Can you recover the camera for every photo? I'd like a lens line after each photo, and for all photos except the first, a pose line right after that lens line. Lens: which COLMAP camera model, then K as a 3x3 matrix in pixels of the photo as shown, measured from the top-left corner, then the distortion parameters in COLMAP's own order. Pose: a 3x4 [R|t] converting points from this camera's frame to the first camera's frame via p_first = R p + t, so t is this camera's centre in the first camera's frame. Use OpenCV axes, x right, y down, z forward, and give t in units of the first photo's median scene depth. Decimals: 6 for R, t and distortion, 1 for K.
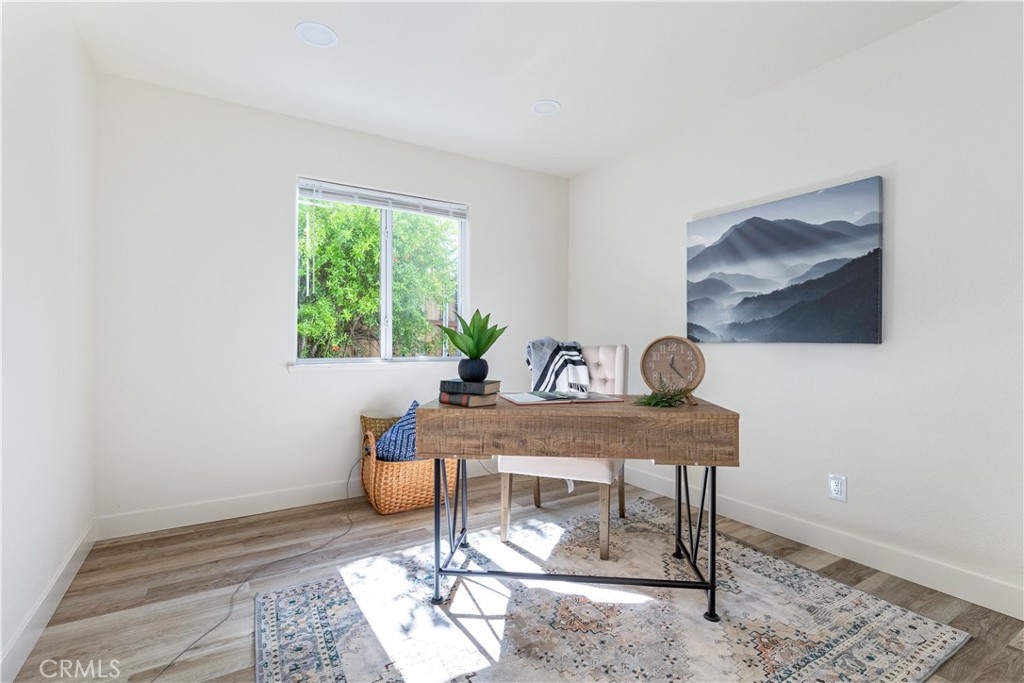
lens RADIAL K [[469.6, 0, 511.3], [0, 469.6, 340.6], [0, 0, 1]] dist [0.000554, 0.002612]
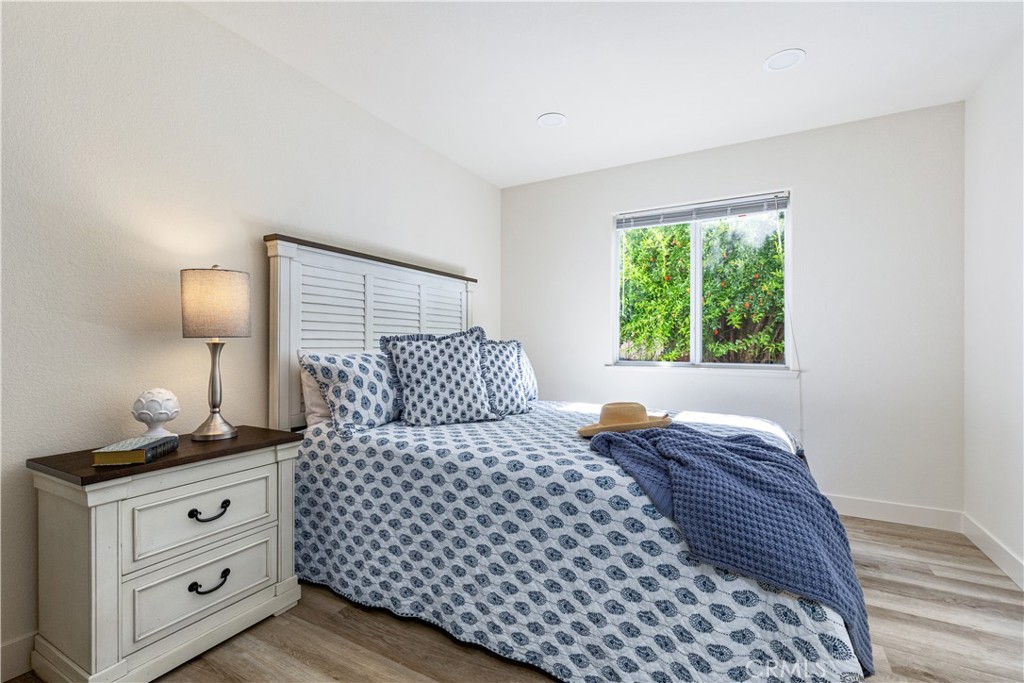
lens RADIAL K [[469.6, 0, 511.8], [0, 469.6, 344.0], [0, 0, 1]] dist [0.000554, 0.002612]
pose [[0.481678, 0.001938, -0.876346, 0.327258], [-0.003158, 0.999995, 0.000476, -0.003391], [0.876343, 0.002539, 0.481682, 0.109685]]
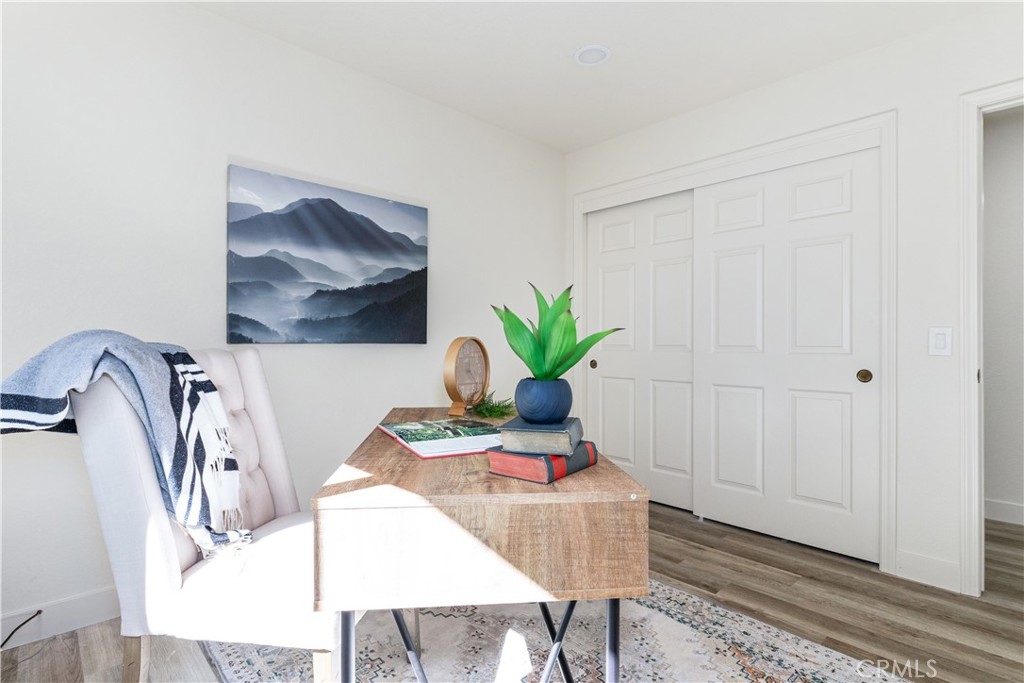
lens RADIAL K [[503.4, 0, 512.1], [0, 503.4, 341.9], [0, 0, 1]] dist [-0.001004, -0.000117]
pose [[-0.193303, -0.000263, 0.981139, -0.461072], [-0.001265, 0.999999, 0.000019, 0.001328], [-0.981138, -0.001238, -0.193303, 0.842172]]
